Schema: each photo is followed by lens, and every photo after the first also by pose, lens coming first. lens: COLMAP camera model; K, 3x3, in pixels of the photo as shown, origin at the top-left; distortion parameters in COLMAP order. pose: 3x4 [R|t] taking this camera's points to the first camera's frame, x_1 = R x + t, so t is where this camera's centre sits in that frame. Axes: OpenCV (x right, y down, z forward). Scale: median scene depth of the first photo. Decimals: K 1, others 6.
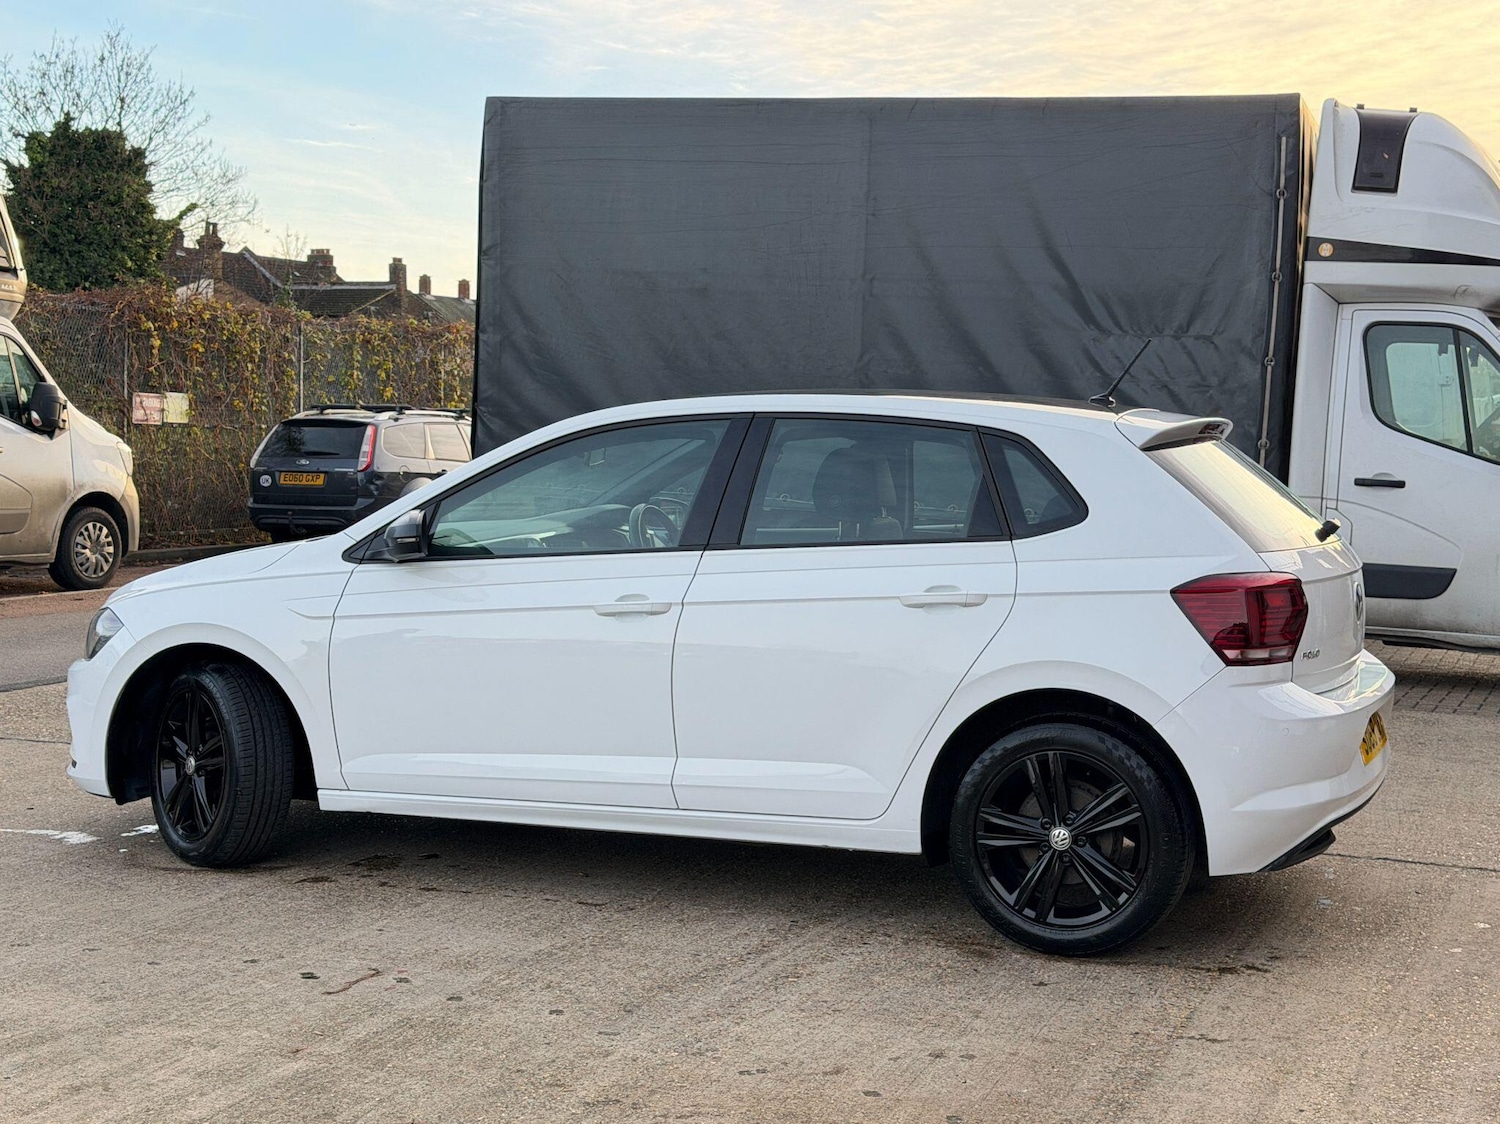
lens RADIAL K [[2137.8, 0, 761.1], [0, 2137.8, 562.5], [0, 0, 1]] dist [0.181172, -0.364347]
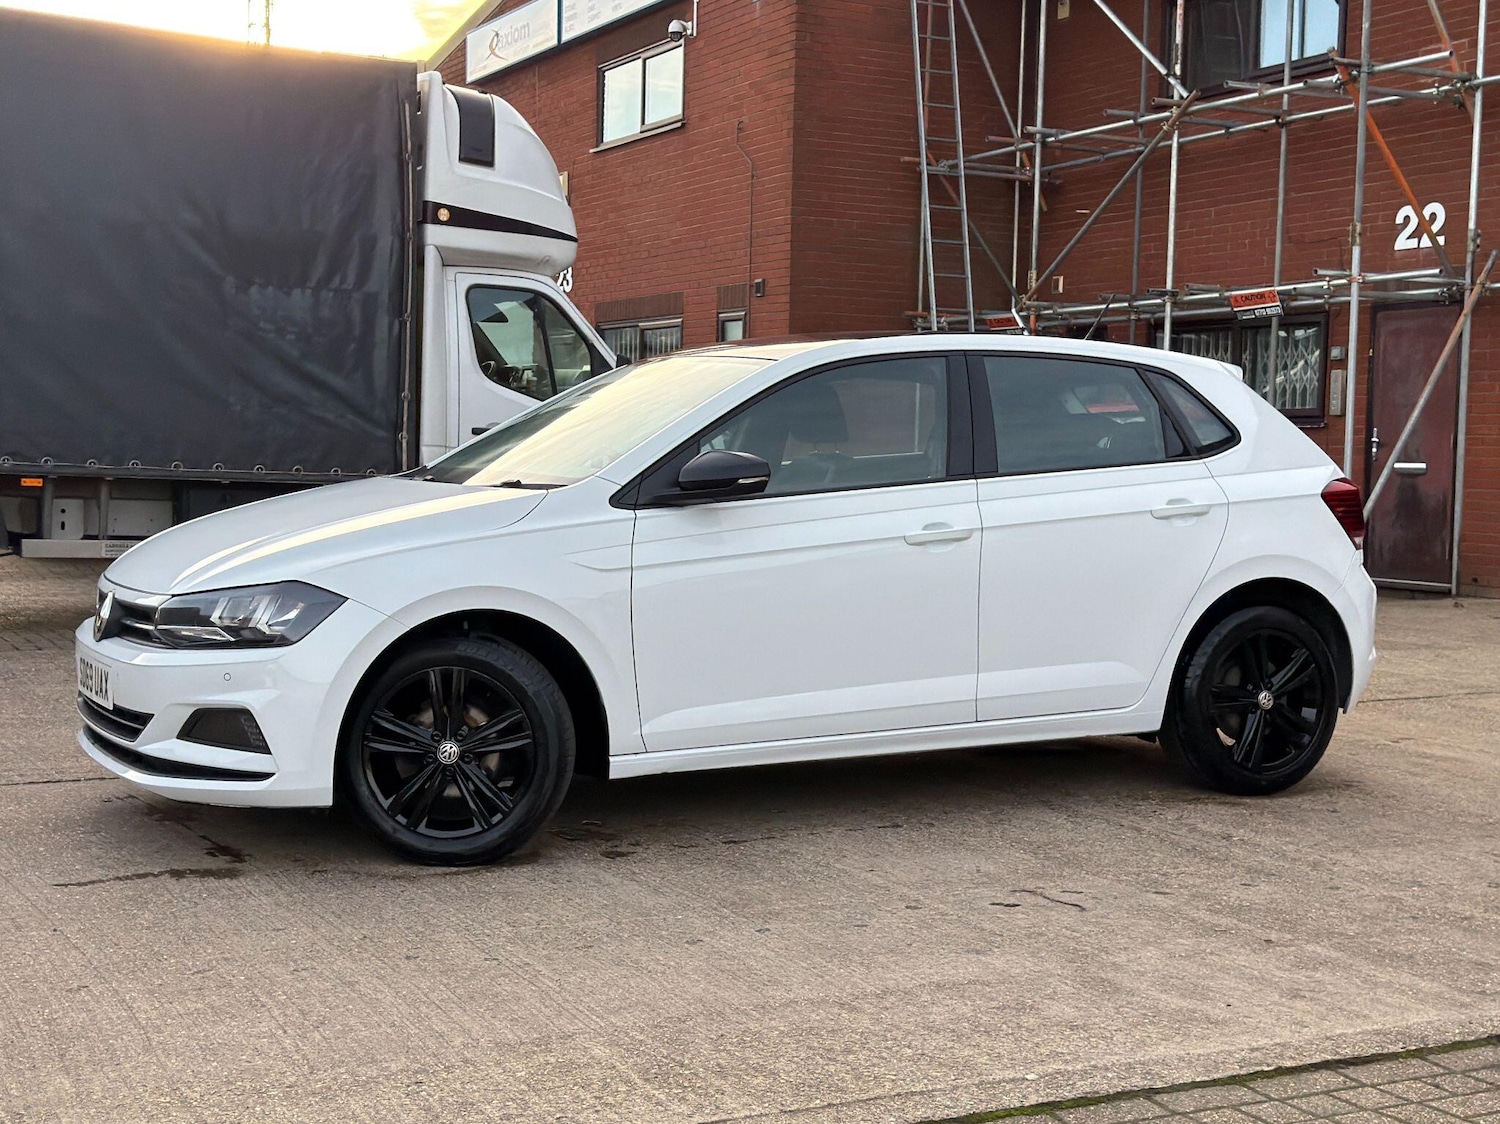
lens RADIAL K [[2113.3, 0, 750.0], [0, 2113.3, 562.0], [0, 0, 1]] dist [0.181633, -0.308590]
pose [[0.663343, -0.059170, 0.745972, -0.841527], [0.047227, 0.998192, 0.037180, -0.008395], [-0.746823, 0.010567, 0.664938, 0.356367]]
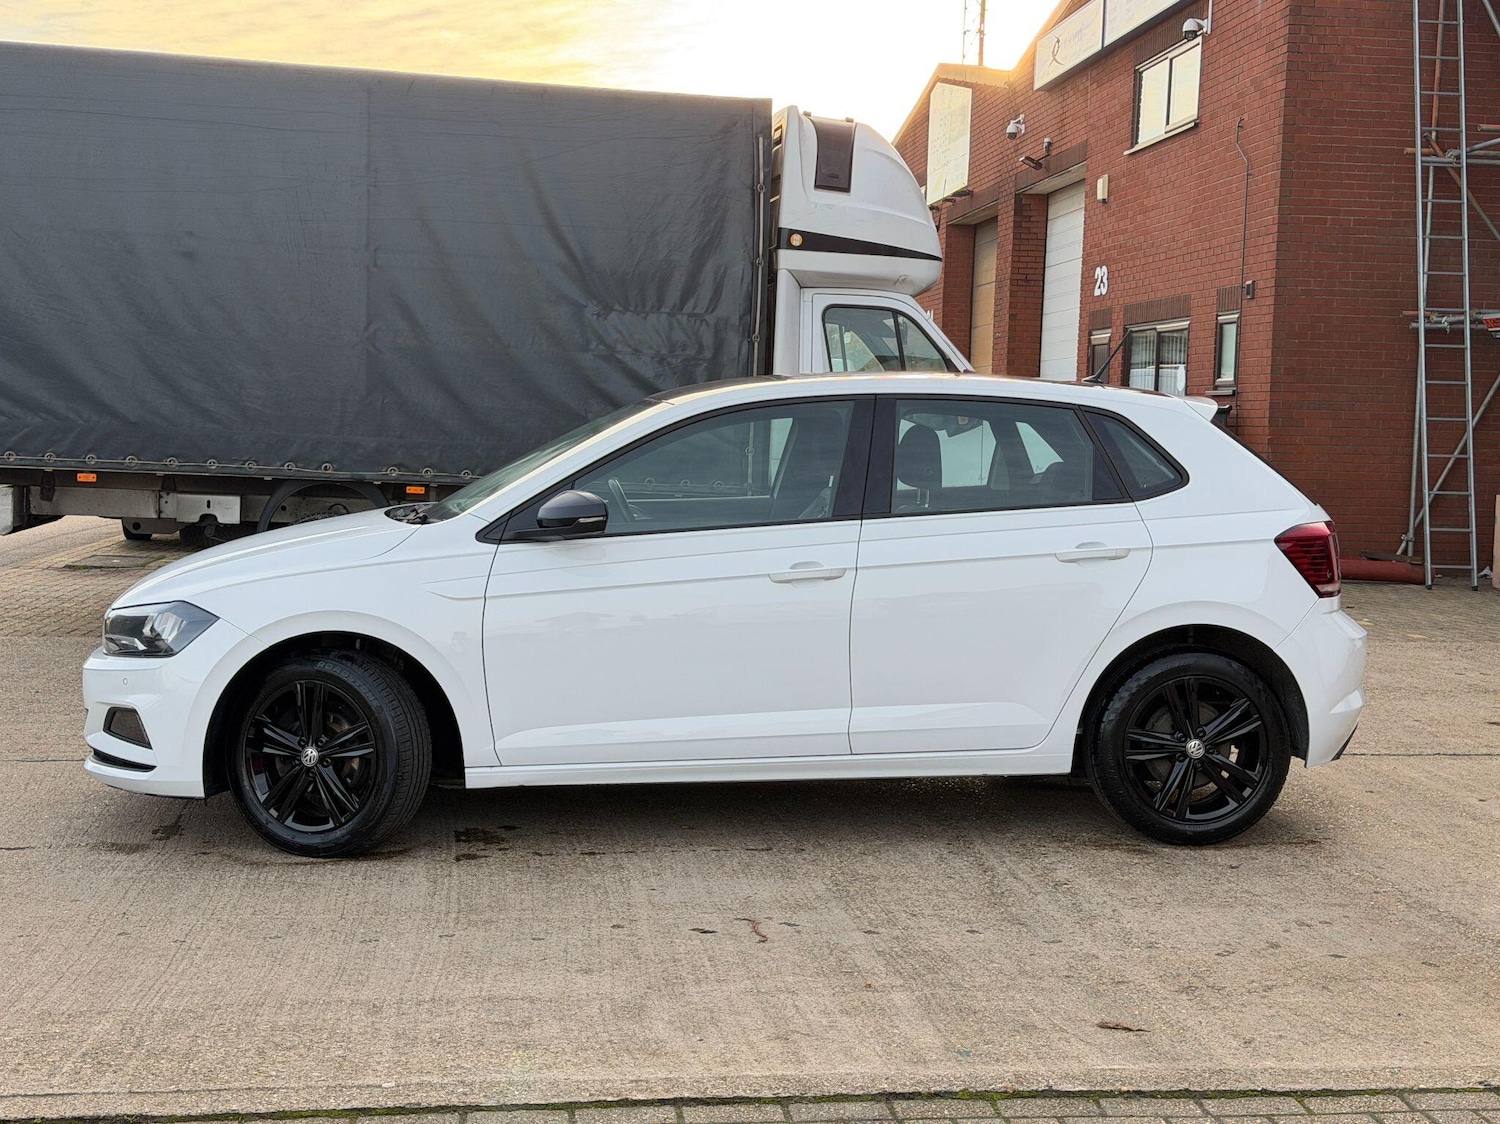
lens RADIAL K [[2107.6, 0, 750.0], [0, 2107.6, 562.0], [0, 0, 1]] dist [0.129845, -0.047219]
pose [[0.881859, -0.041820, 0.469656, -0.554593], [0.032095, 0.999073, 0.028696, -0.015903], [-0.470420, -0.010232, 0.882383, 0.061137]]
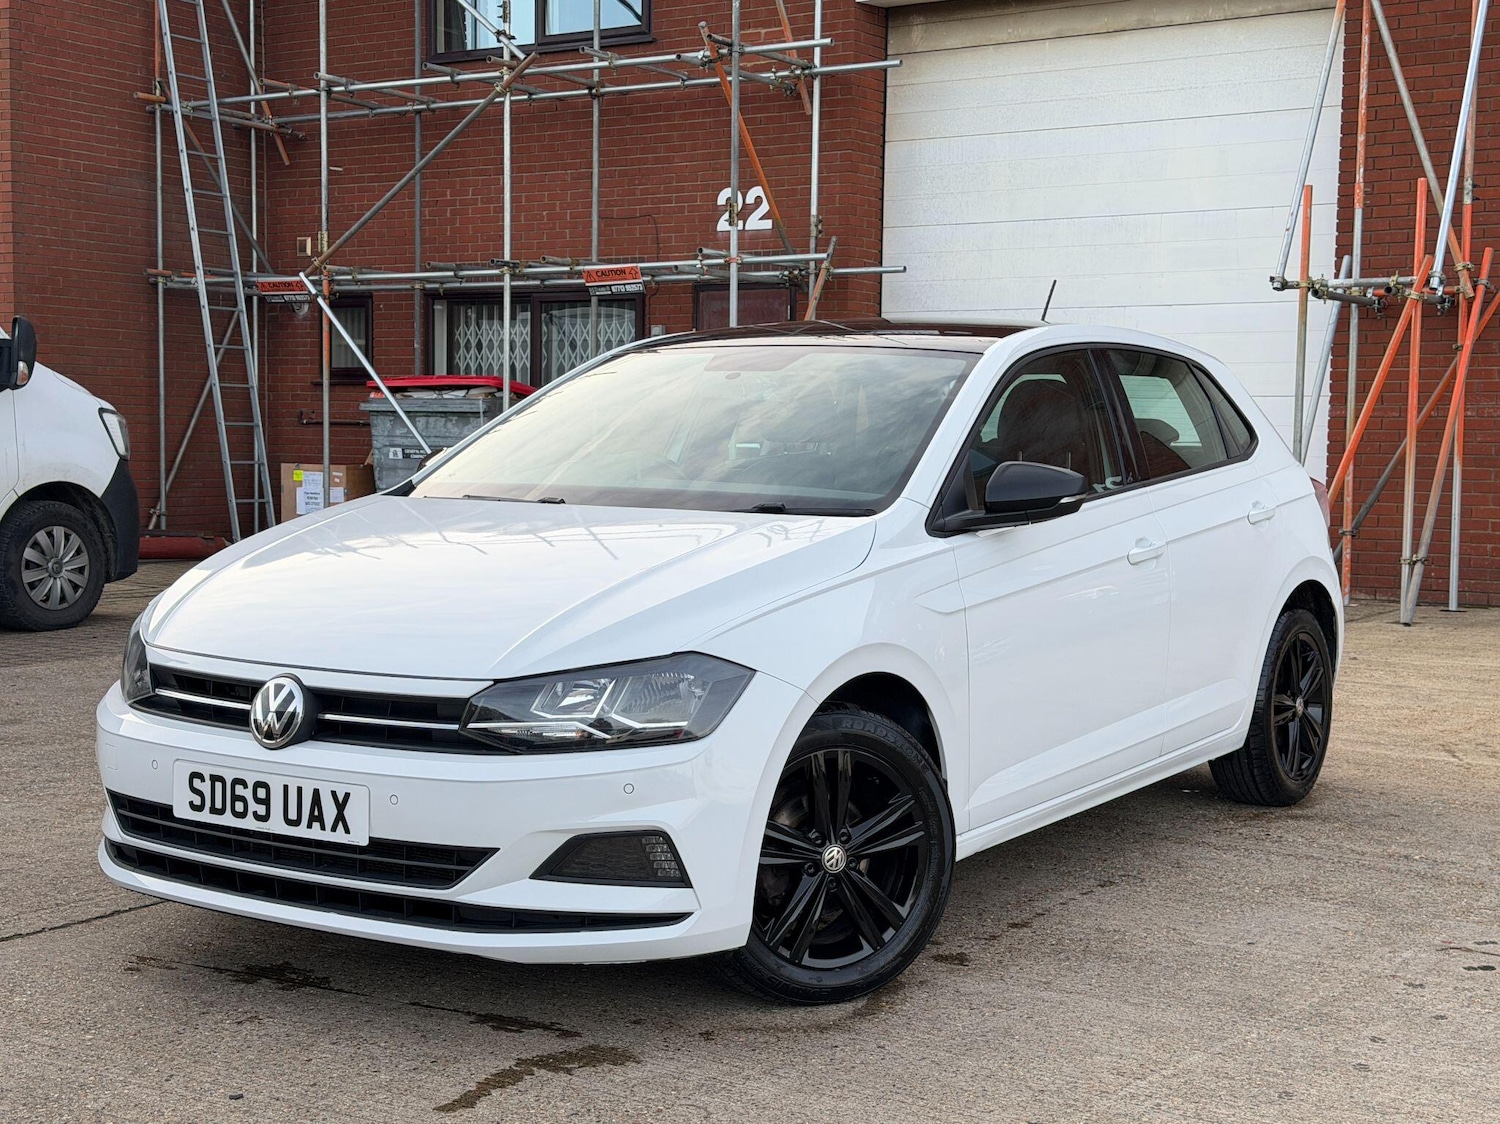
lens RADIAL K [[2137.8, 0, 761.1], [0, 2137.8, 562.5], [0, 0, 1]] dist [0.181172, -0.364347]
pose [[0.203321, -0.089311, 0.975030, -0.947126], [0.052301, 0.995400, 0.080271, -0.055328], [-0.977714, 0.034674, 0.207057, 0.910944]]
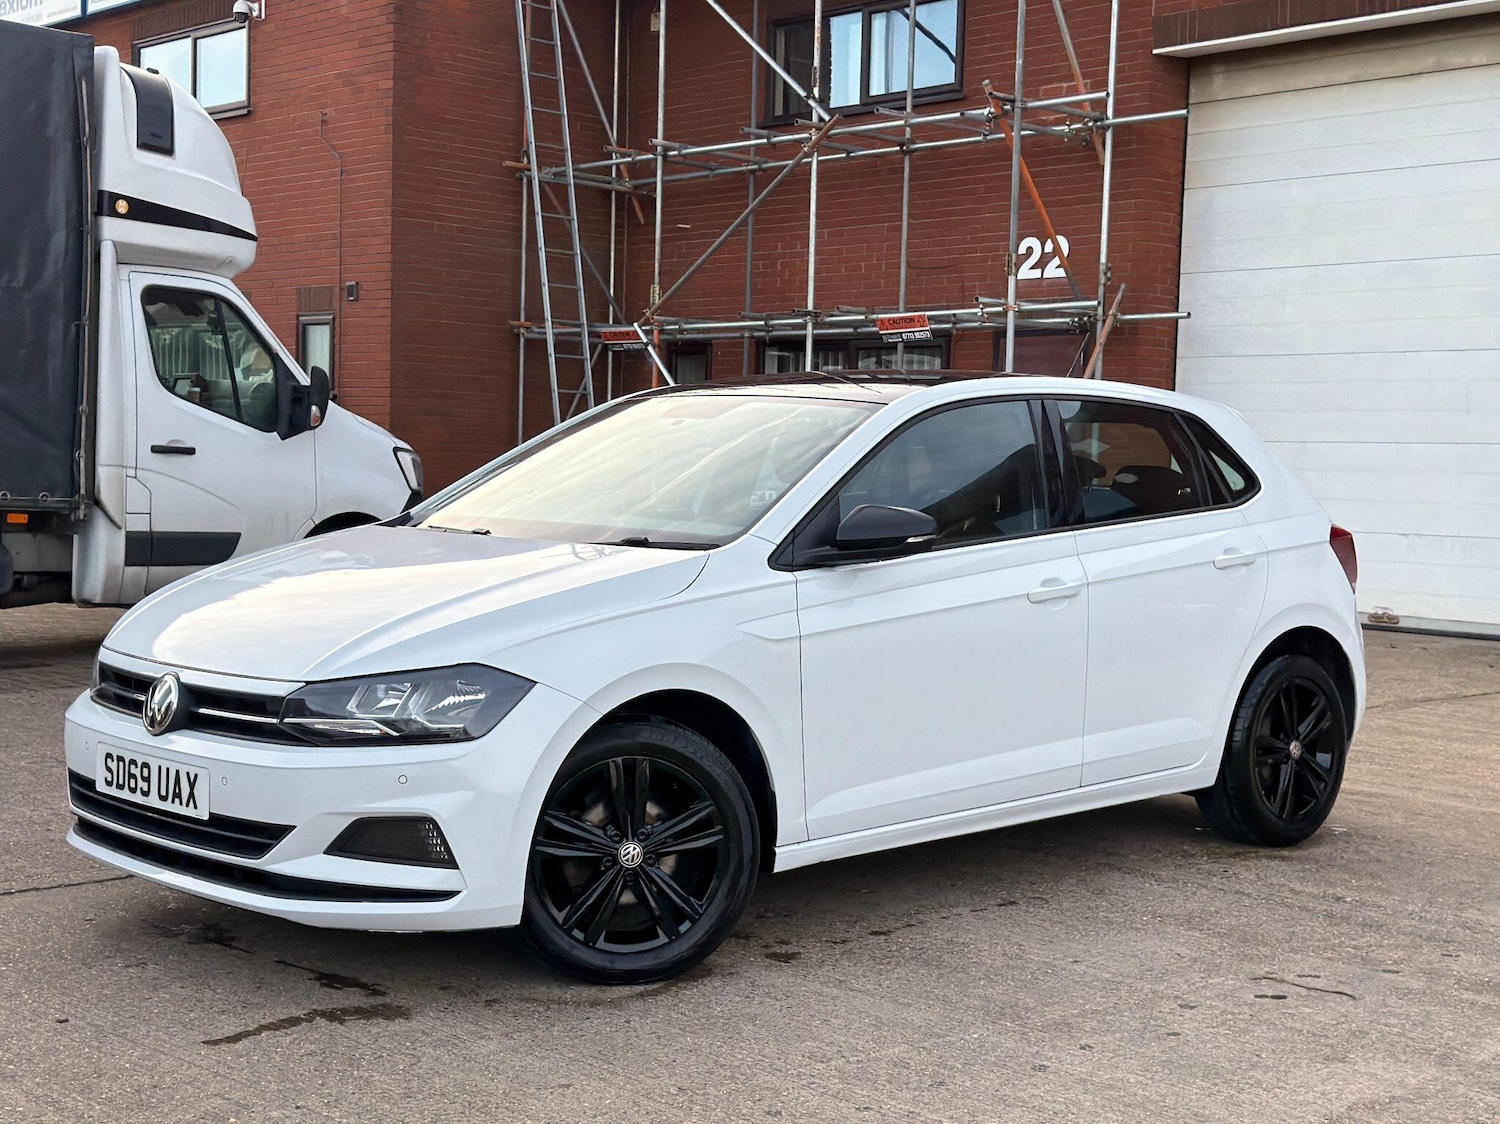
lens RADIAL K [[2113.3, 0, 750.0], [0, 2113.3, 562.0], [0, 0, 1]] dist [0.181633, -0.308590]
pose [[0.424272, -0.063886, 0.903279, -0.943233], [0.042568, 0.997813, 0.050578, -0.045800], [-0.904534, 0.016992, 0.426063, 0.666155]]
